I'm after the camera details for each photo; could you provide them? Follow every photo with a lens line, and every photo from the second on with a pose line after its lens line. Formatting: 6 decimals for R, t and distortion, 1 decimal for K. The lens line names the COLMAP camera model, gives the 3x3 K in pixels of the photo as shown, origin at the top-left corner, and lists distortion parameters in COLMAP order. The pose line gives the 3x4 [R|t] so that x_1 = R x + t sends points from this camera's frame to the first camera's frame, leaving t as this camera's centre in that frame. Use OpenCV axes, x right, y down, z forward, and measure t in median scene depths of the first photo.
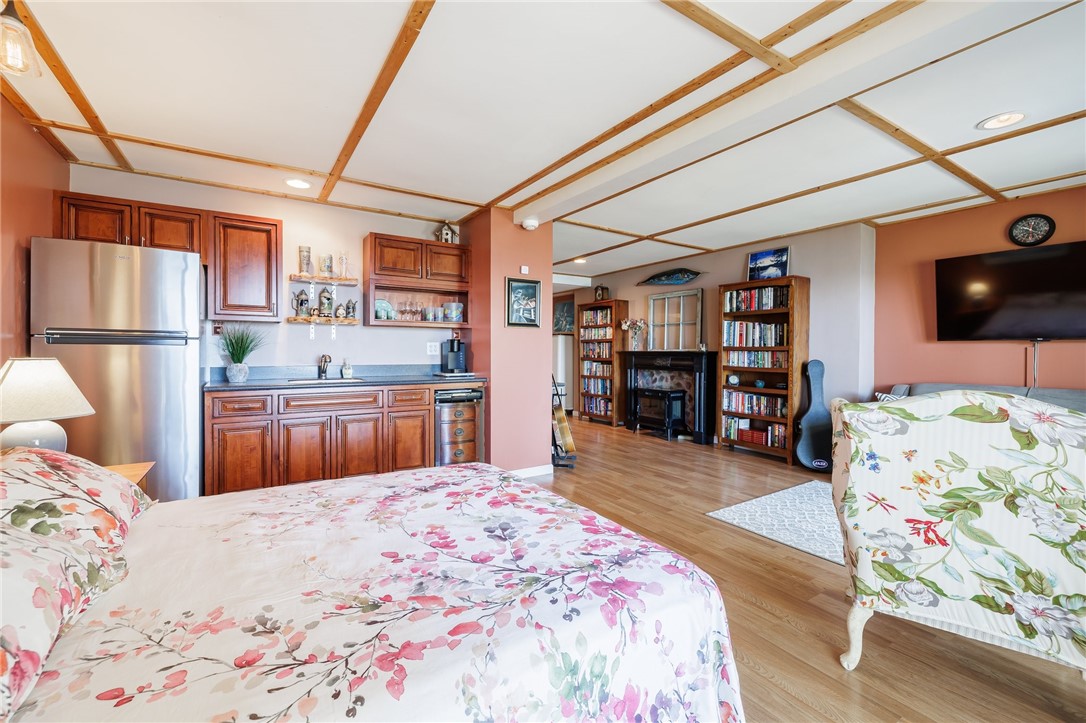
lens RADIAL K [[450.7, 0, 537.8], [0, 450.7, 355.6], [0, 0, 1]] dist [-0.000309, 0.000152]
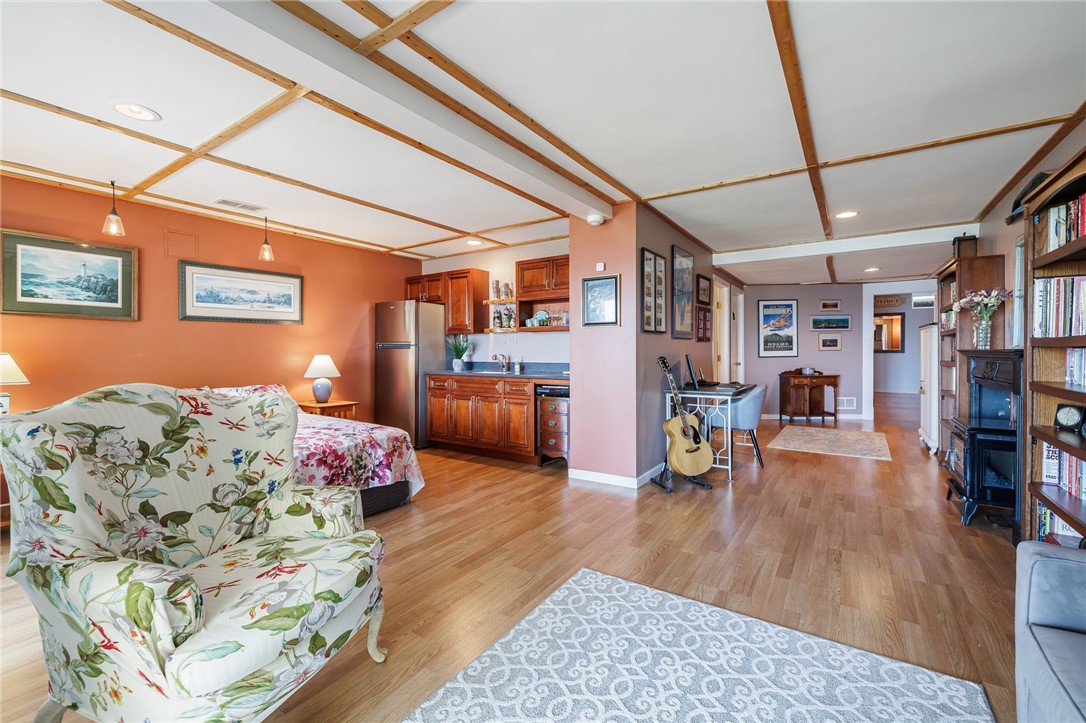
lens RADIAL K [[450.7, 0, 541.3], [0, 450.7, 357.5], [0, 0, 1]] dist [-0.000309, 0.000152]
pose [[0.402445, 0.007919, -0.915410, 0.850116], [-0.007546, 0.999957, 0.005333, 0.000006], [0.915413, 0.004761, 0.402487, 0.526148]]
